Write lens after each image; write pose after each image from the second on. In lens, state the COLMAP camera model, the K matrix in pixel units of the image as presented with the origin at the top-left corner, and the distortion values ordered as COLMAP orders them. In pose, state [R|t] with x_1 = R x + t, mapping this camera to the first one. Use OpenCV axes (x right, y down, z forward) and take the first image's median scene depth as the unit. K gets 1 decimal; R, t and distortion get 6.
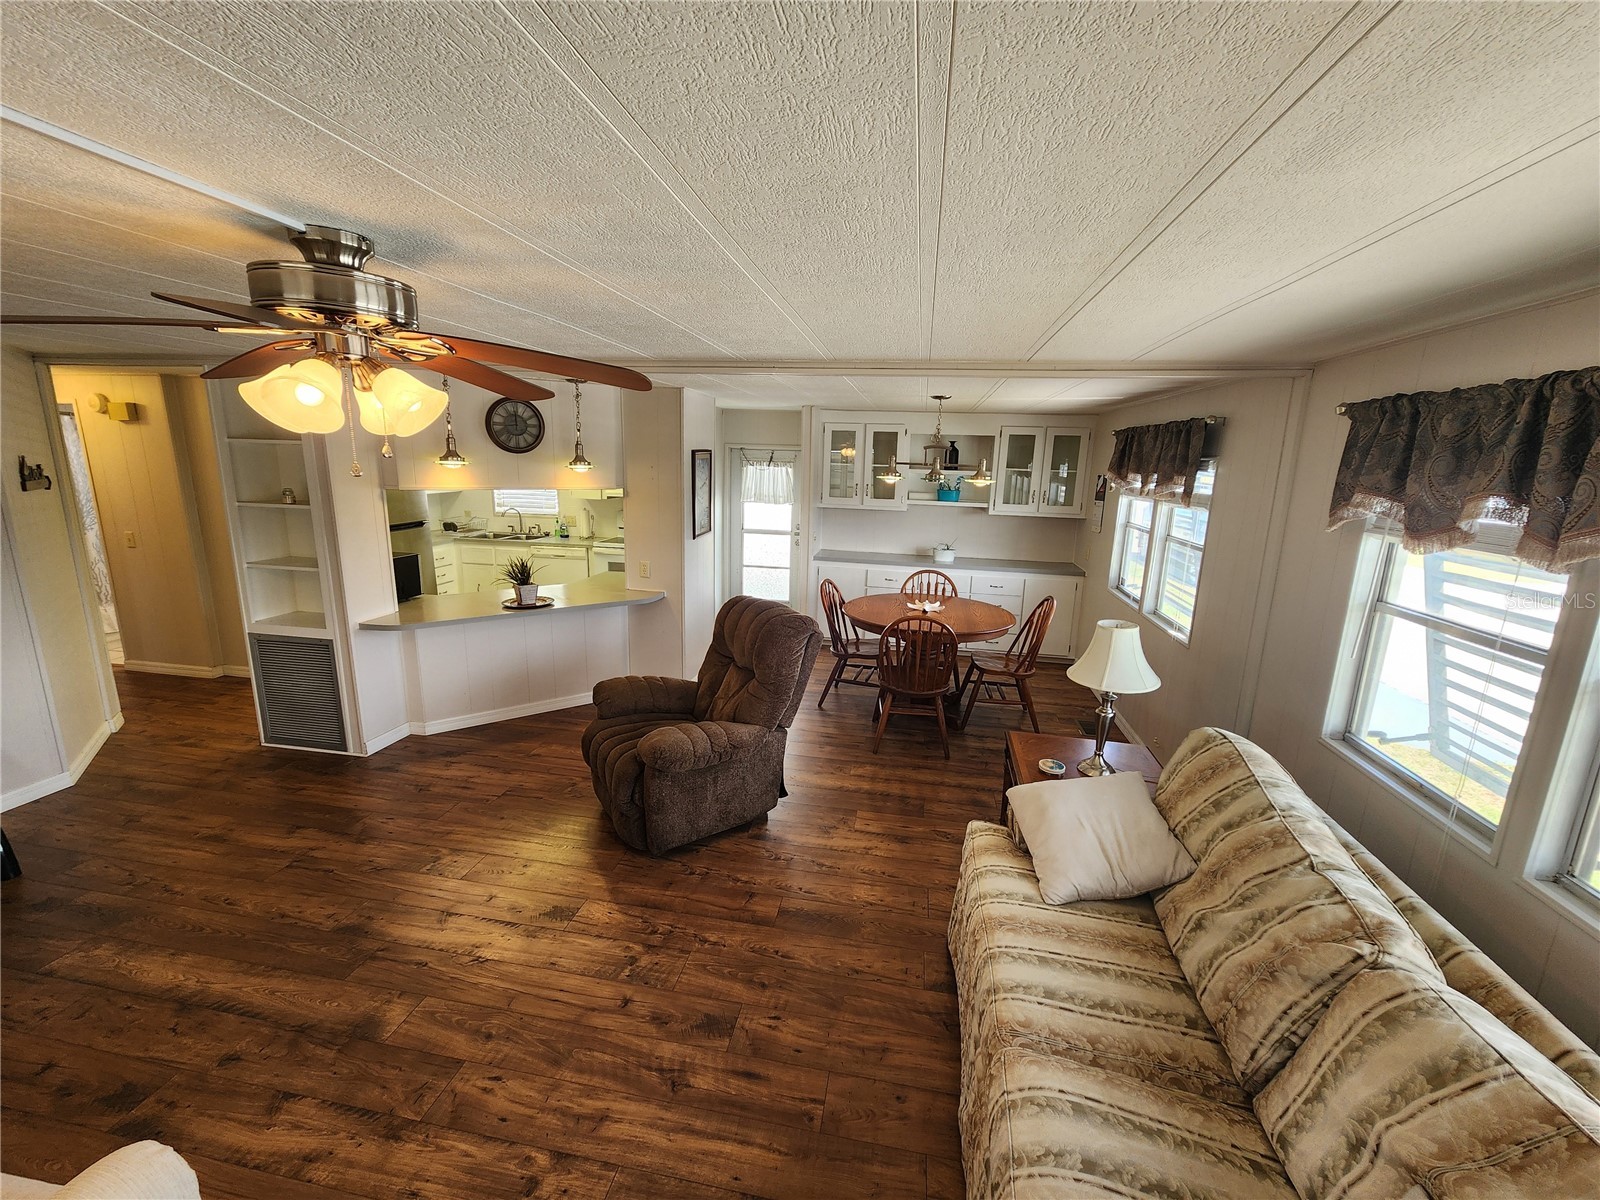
lens RADIAL K [[656.3, 0, 801.4], [0, 656.3, 601.1], [0, 0, 1]] dist [-0.000696, 0.000264]
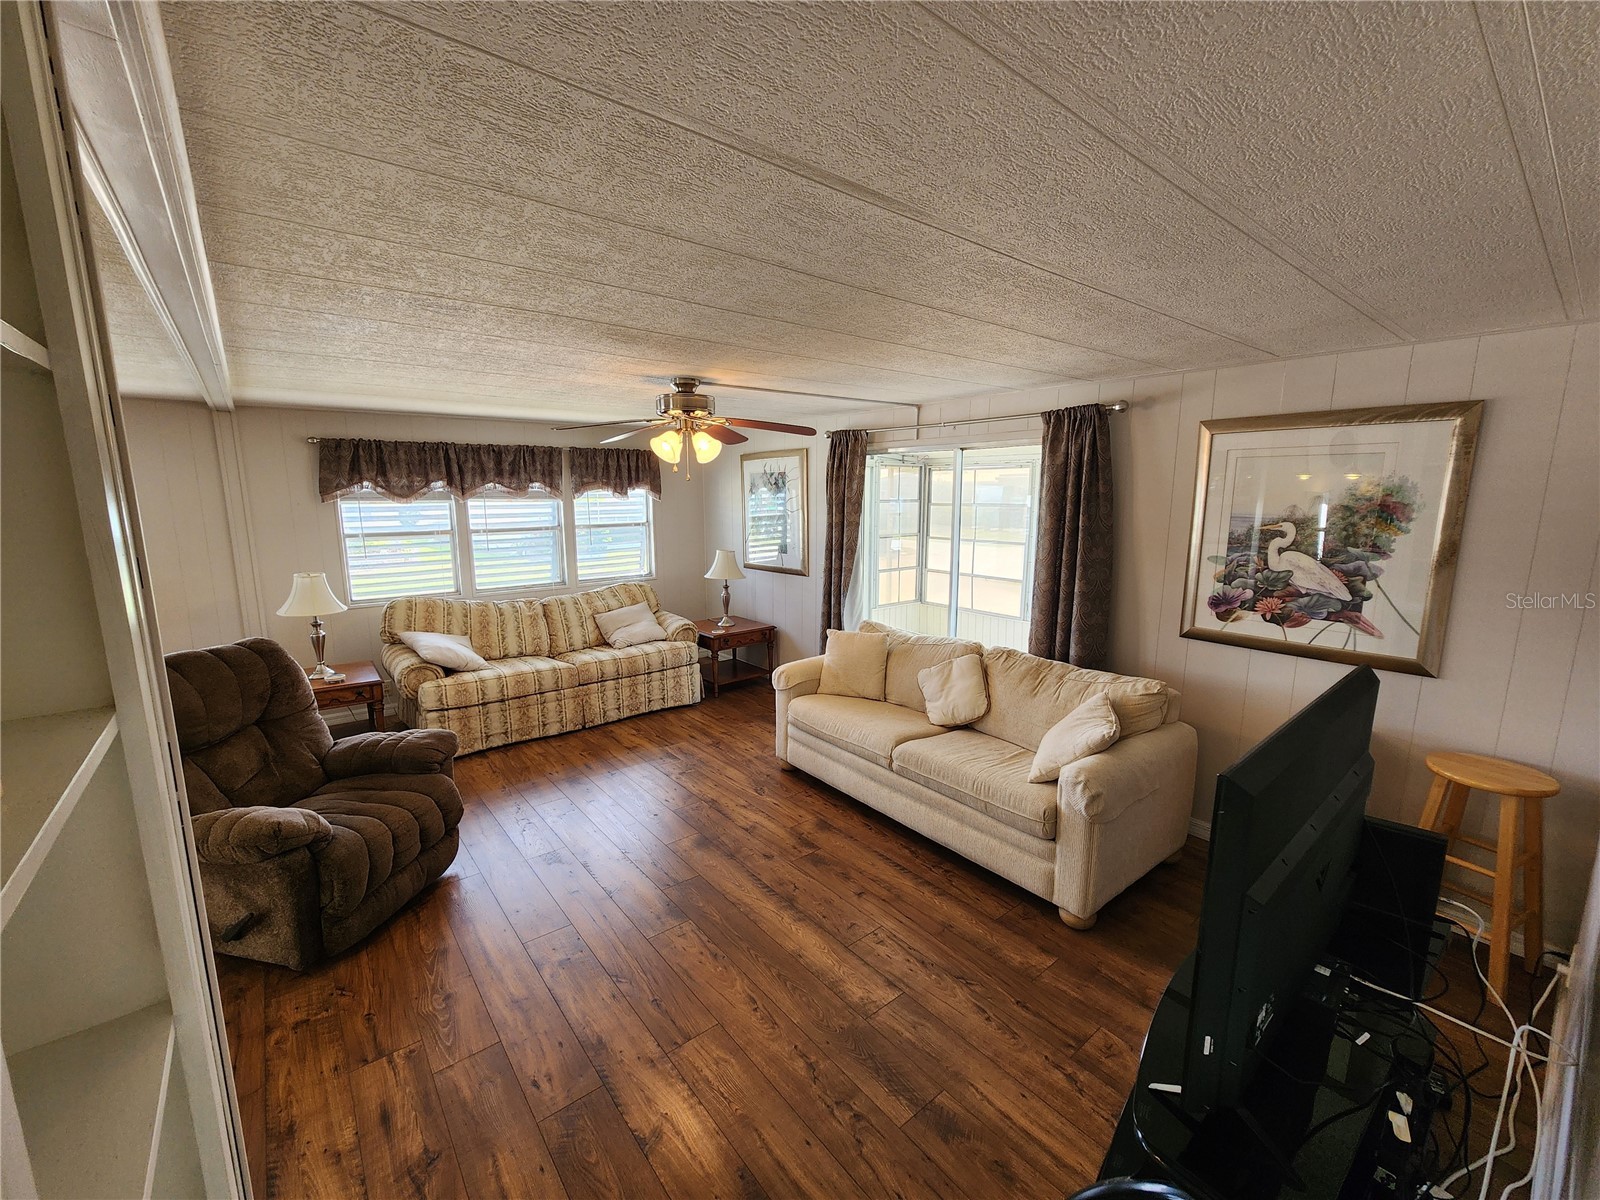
lens RADIAL K [[656.3, 0, 801.9], [0, 656.3, 603.4], [0, 0, 1]] dist [-0.000696, 0.000264]
pose [[-0.759129, -0.139725, 0.635767, -0.826527], [0.117059, 0.931465, 0.344484, -0.178009], [-0.640328, 0.335930, -0.690747, 0.819331]]
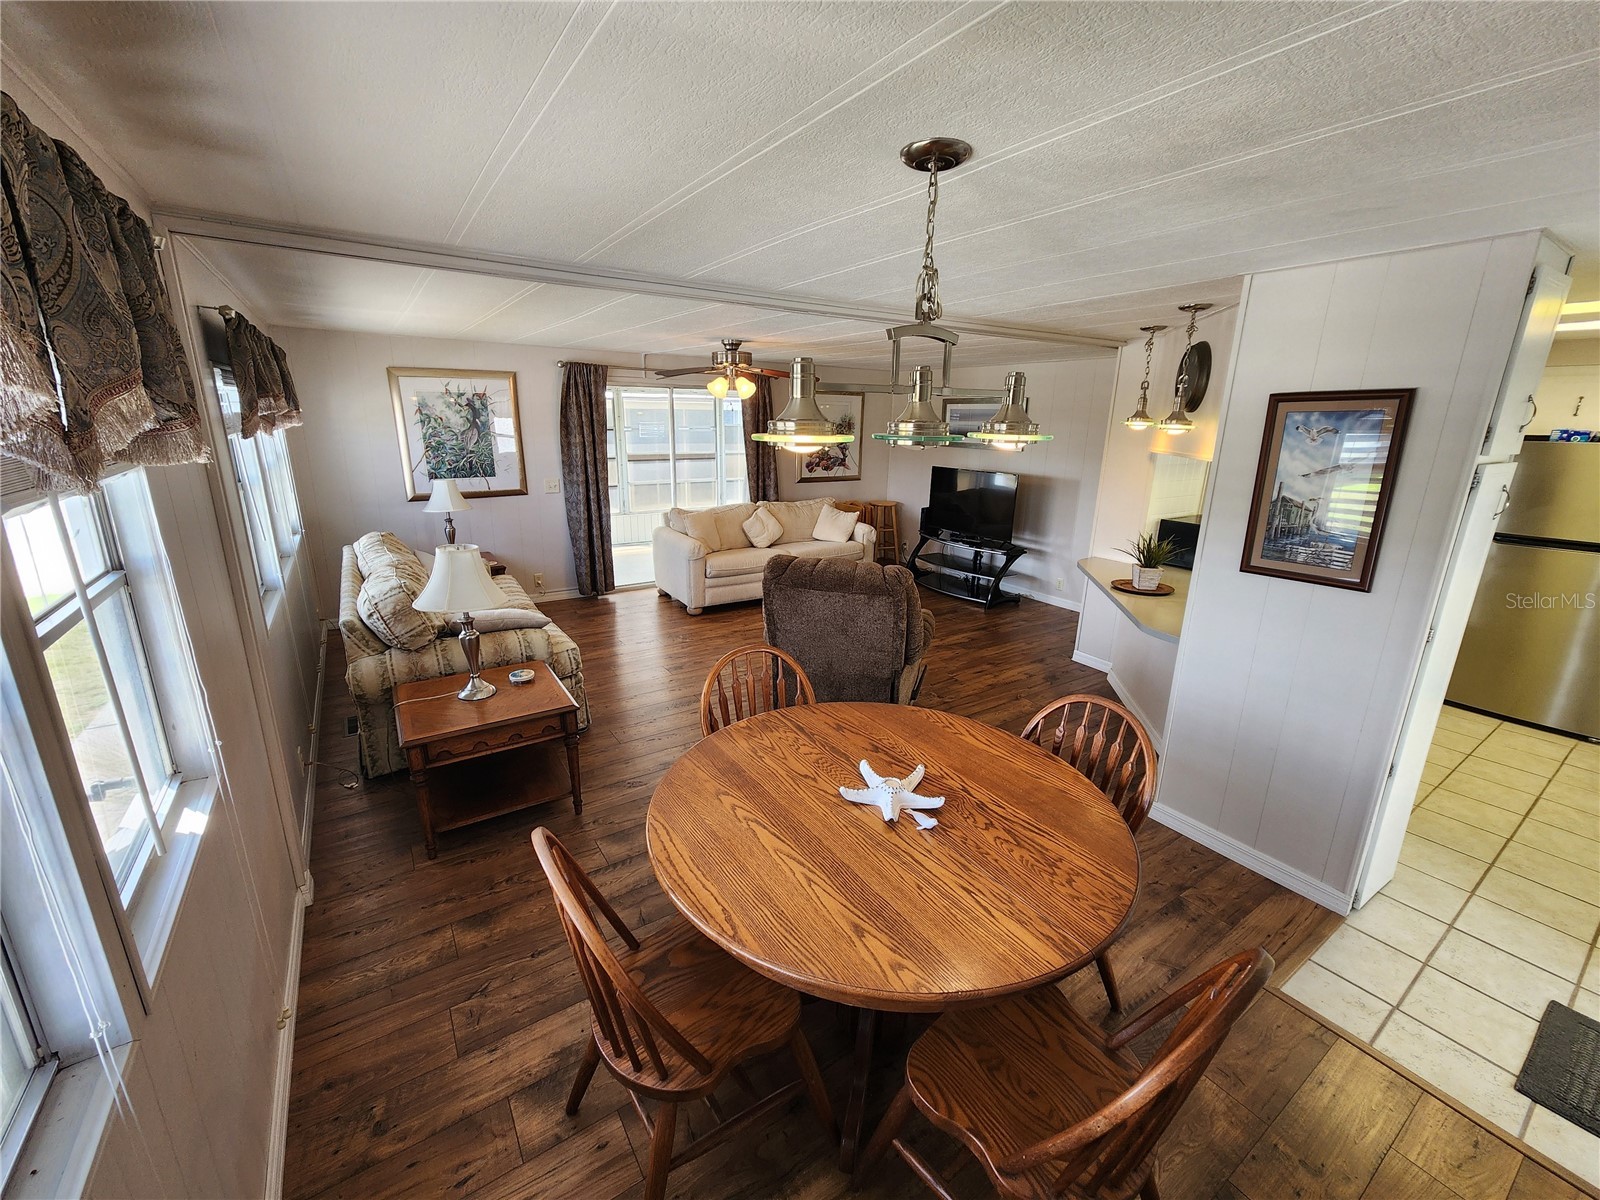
lens RADIAL K [[656.3, 0, 804.8], [0, 656.3, 598.2], [0, 0, 1]] dist [-0.000696, 0.000264]
pose [[-0.716733, 0.145106, -0.682083, 0.486638], [-0.189370, 0.900856, 0.390638, -0.234662], [0.671143, 0.409149, -0.618194, 1.225310]]
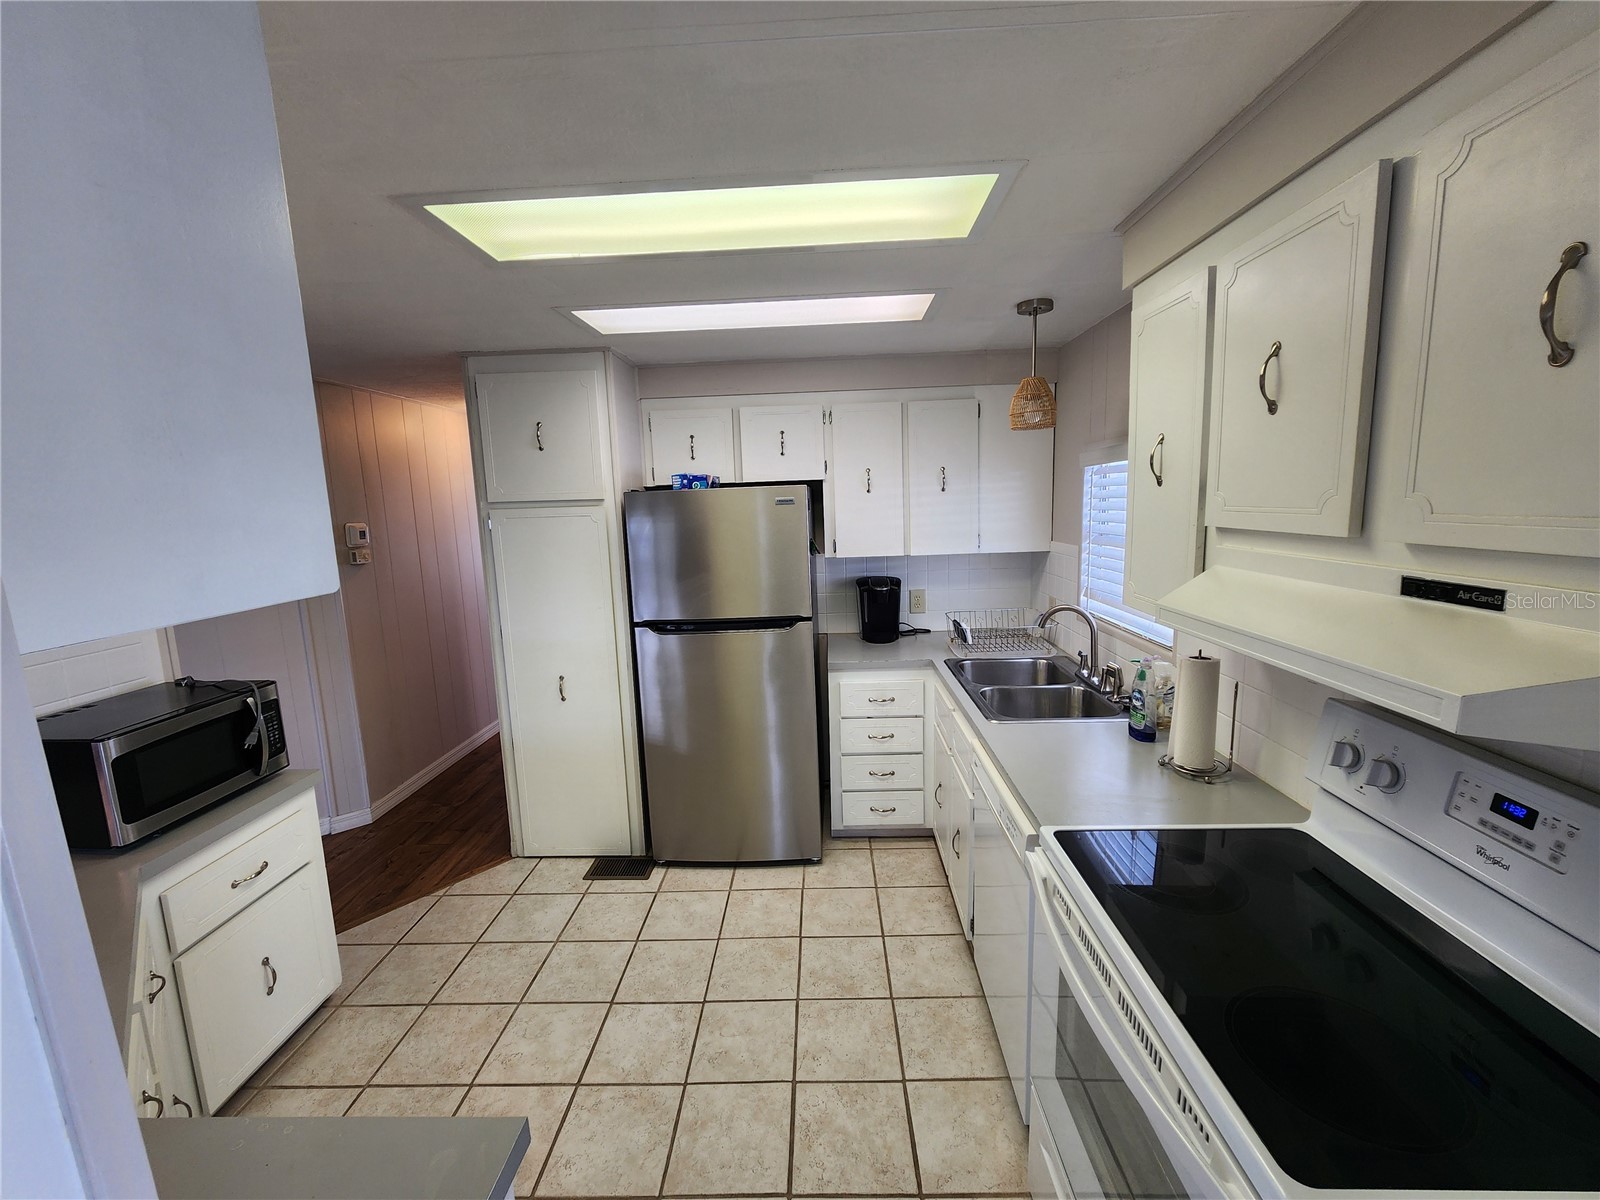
lens RADIAL K [[656.3, 0, 806.4], [0, 656.3, 598.4], [0, 0, 1]] dist [-0.000696, 0.000264]
pose [[0.148115, 0.119475, -0.981727, -0.187955], [-0.177464, 0.979774, 0.092463, -0.248680], [0.972917, 0.160526, 0.166322, 1.299701]]
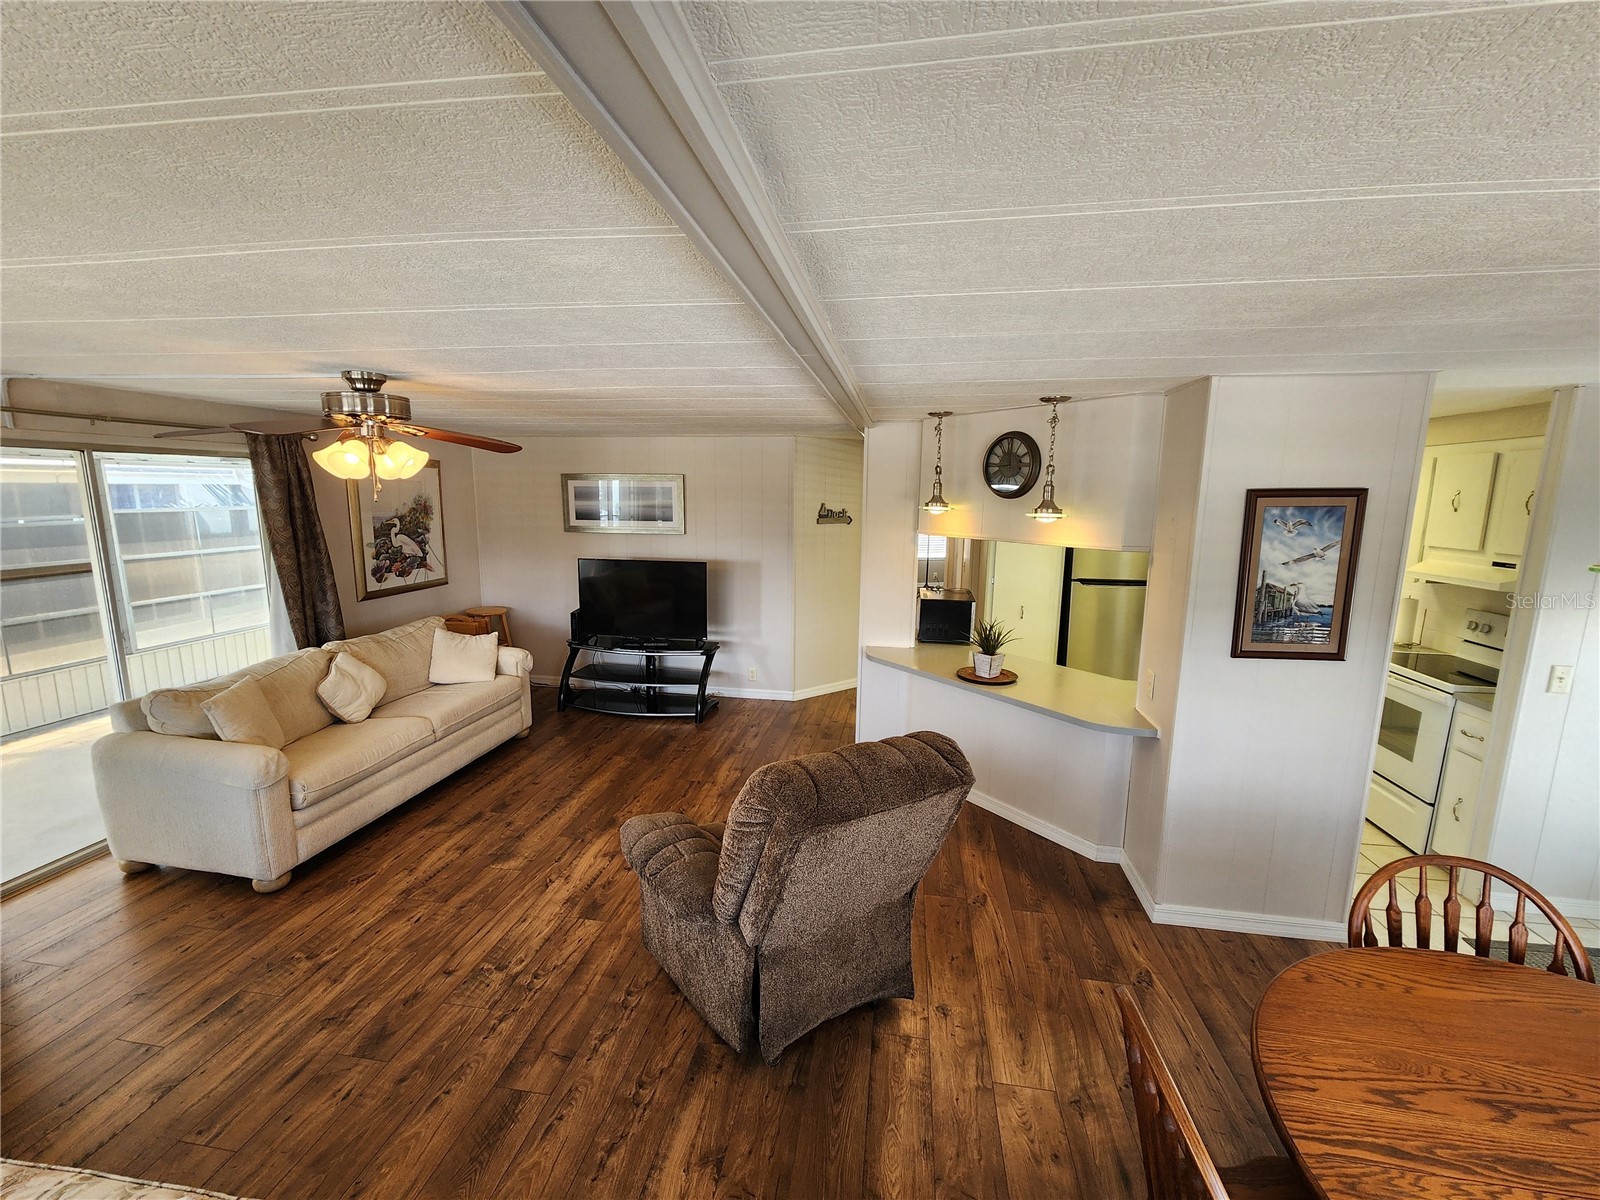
lens RADIAL K [[656.3, 0, 802.0], [0, 656.3, 597.6], [0, 0, 1]] dist [-0.000696, 0.000264]
pose [[0.020952, 0.130992, -0.991162, 0.386495], [-0.226713, 0.966177, 0.122897, -0.140062], [0.973736, 0.222134, 0.049940, 0.698112]]
